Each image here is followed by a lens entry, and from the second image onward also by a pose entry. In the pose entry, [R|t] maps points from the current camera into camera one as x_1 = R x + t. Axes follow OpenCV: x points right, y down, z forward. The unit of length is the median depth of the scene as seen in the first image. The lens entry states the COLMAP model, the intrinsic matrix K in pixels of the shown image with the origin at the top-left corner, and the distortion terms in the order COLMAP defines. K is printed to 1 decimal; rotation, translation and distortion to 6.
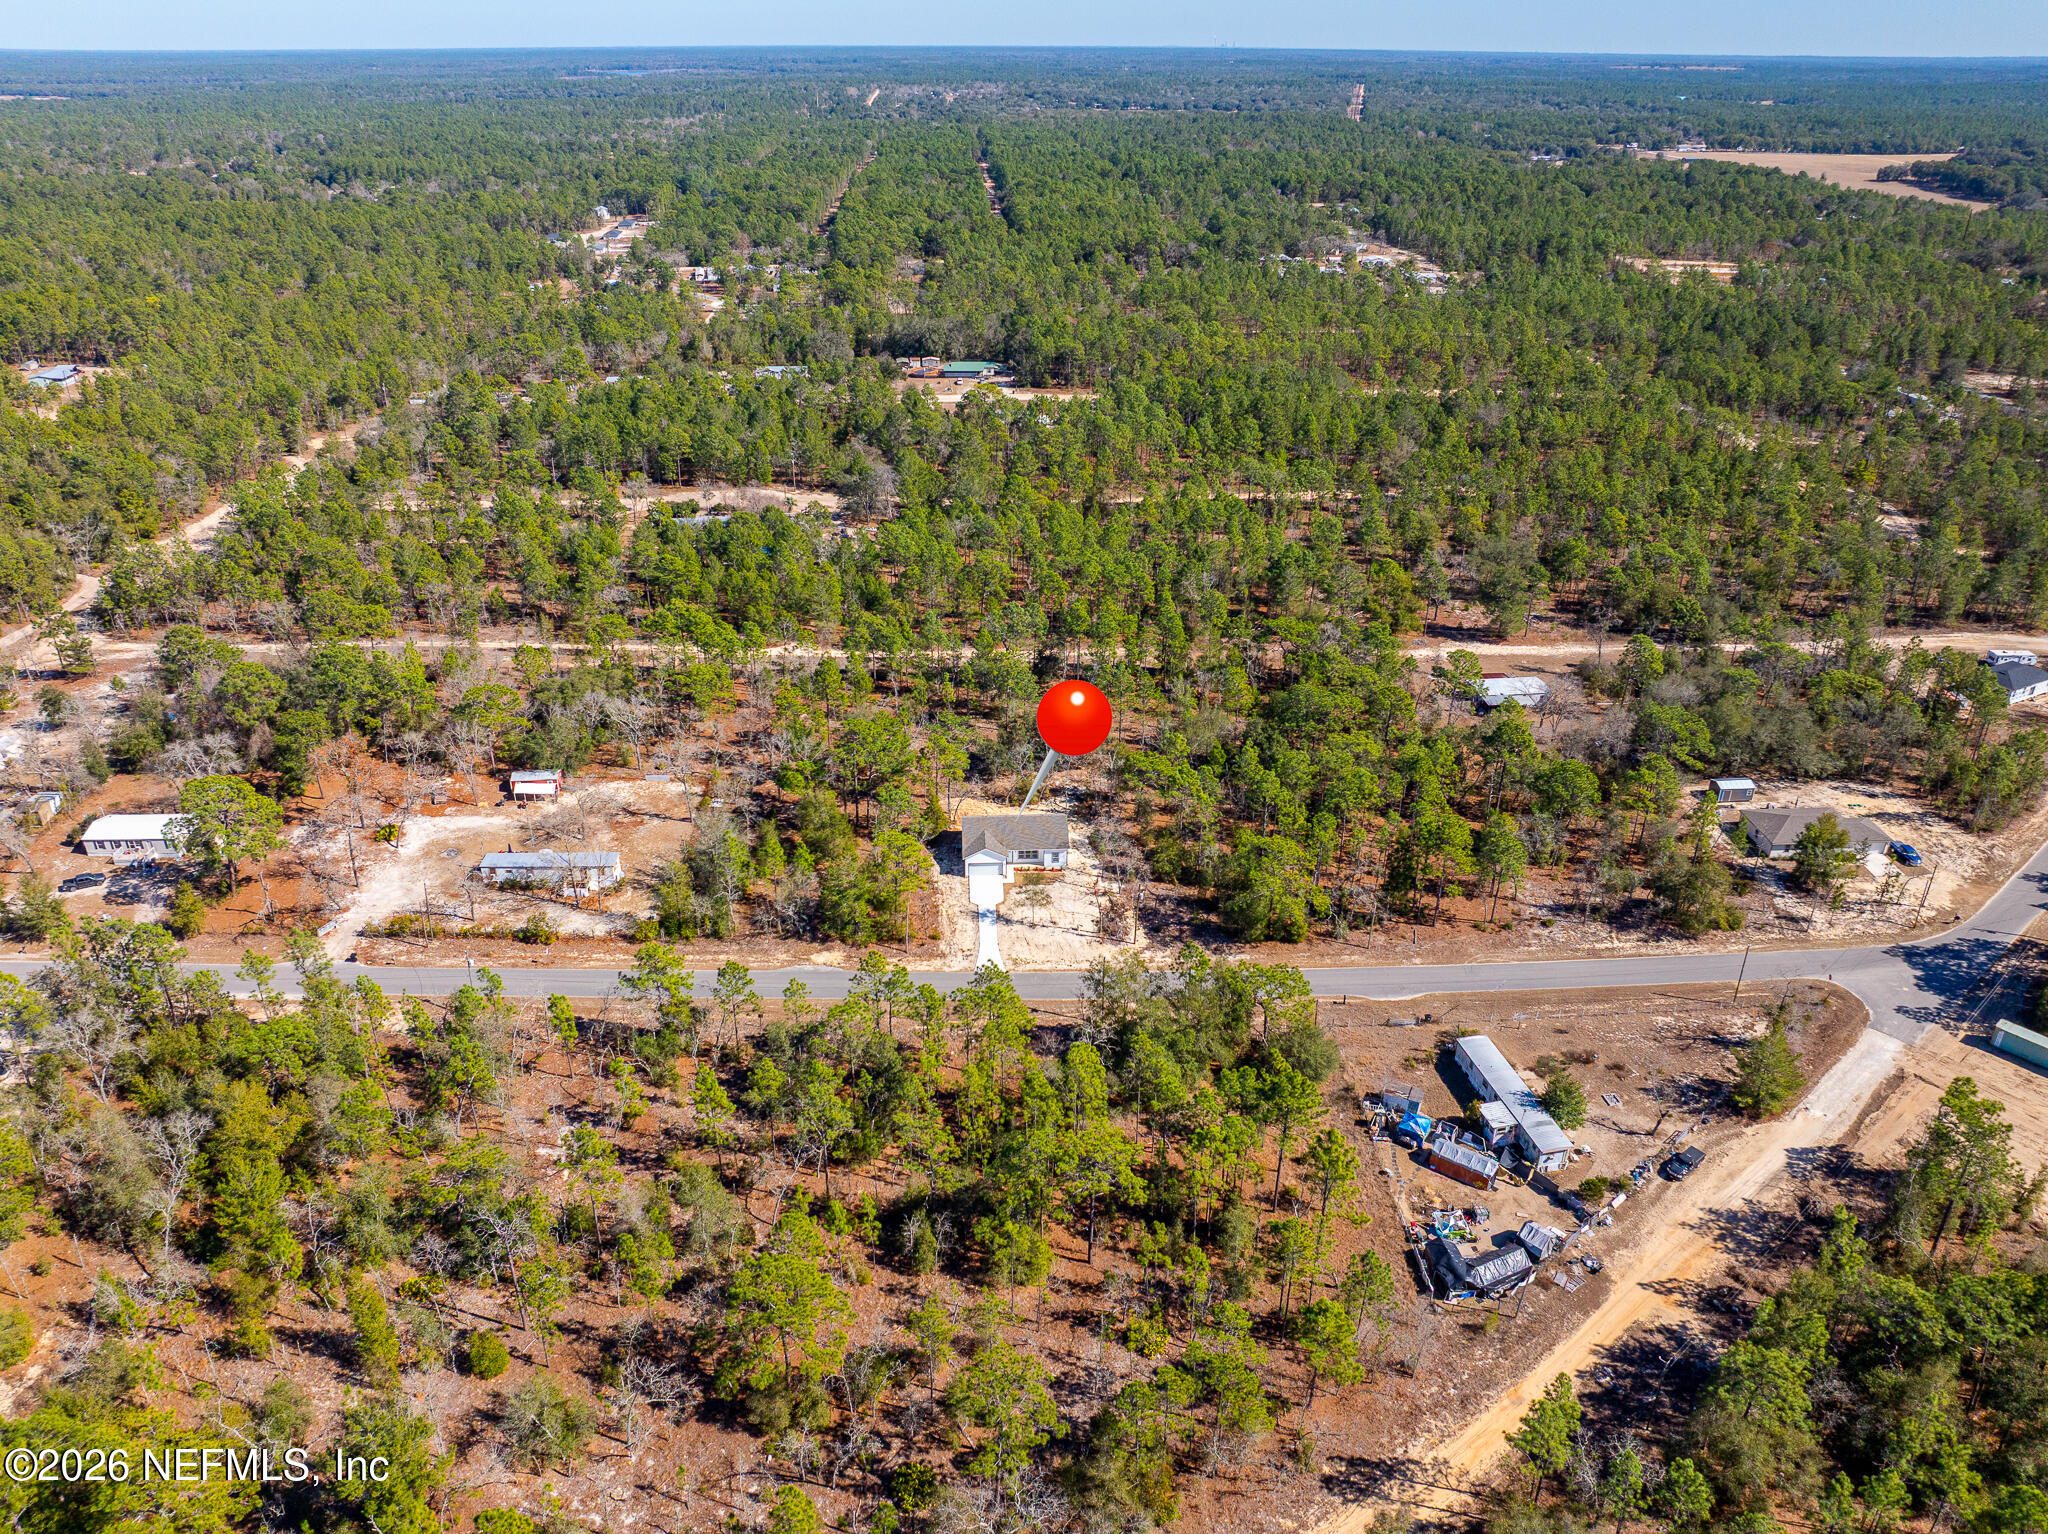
lens RADIAL K [[1437.9, 0, 1031.9], [0, 1437.9, 766.7], [0, 0, 1]] dist [-0.043668, 0.005495]
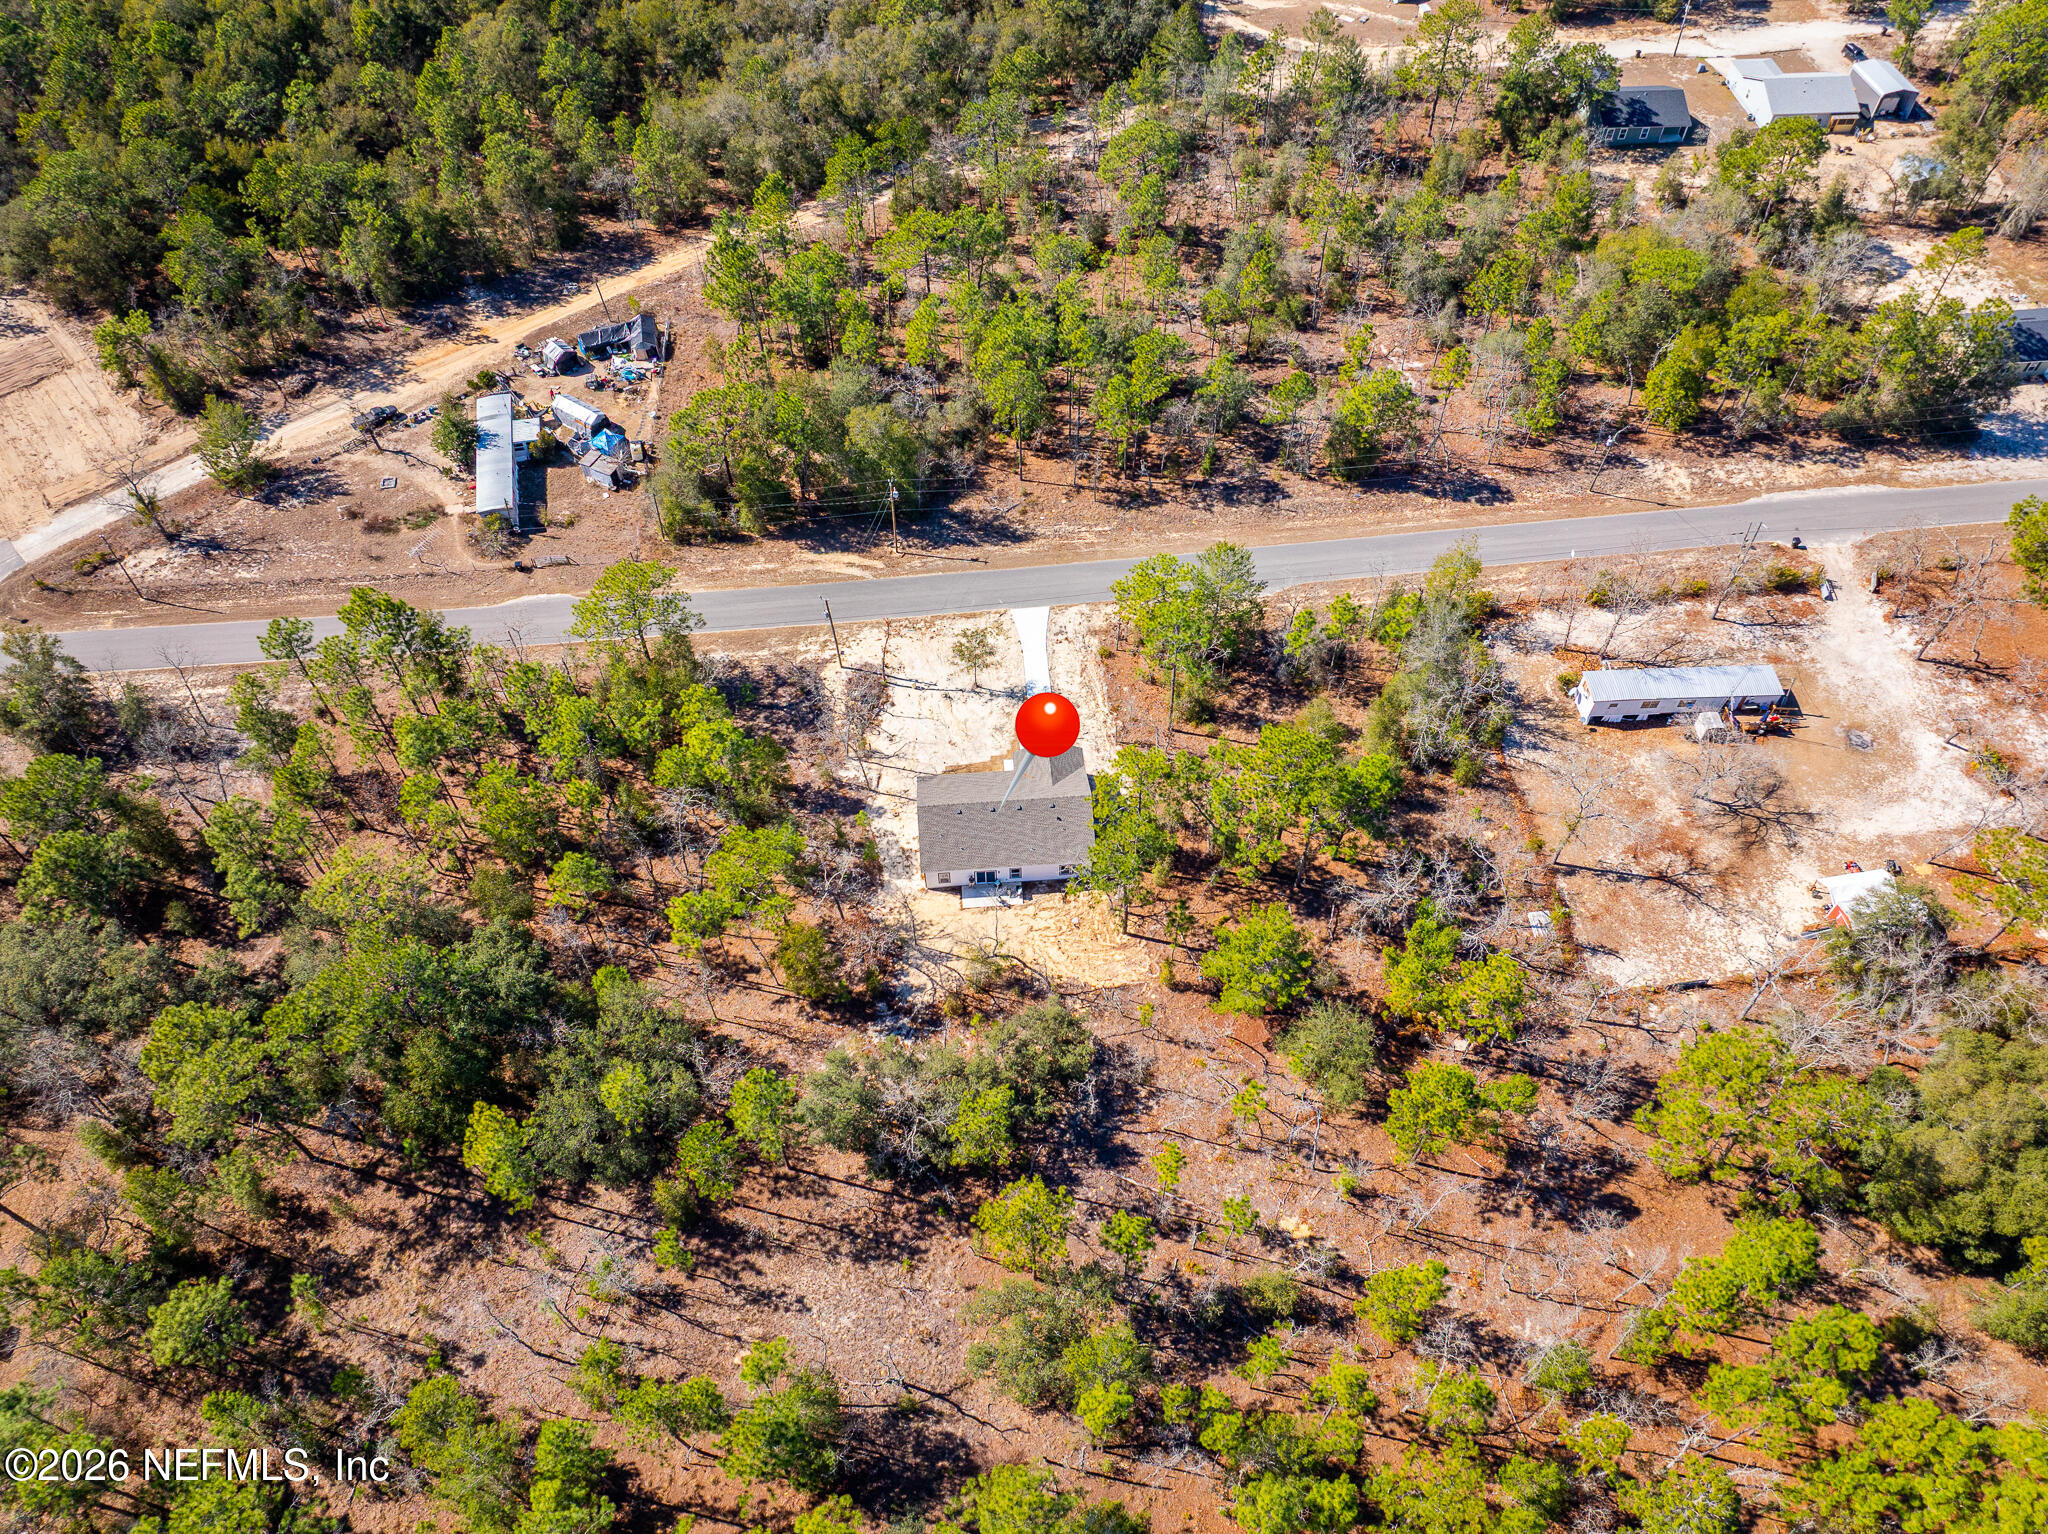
lens RADIAL K [[1437.9, 0, 1031.9], [0, 1437.9, 766.7], [0, 0, 1]] dist [-0.043668, 0.005495]
pose [[-0.999621, 0.019814, -0.019090, -0.016069], [-0.015205, 0.180410, 0.983474, -0.759659], [0.022931, 0.983392, -0.180040, 1.485598]]
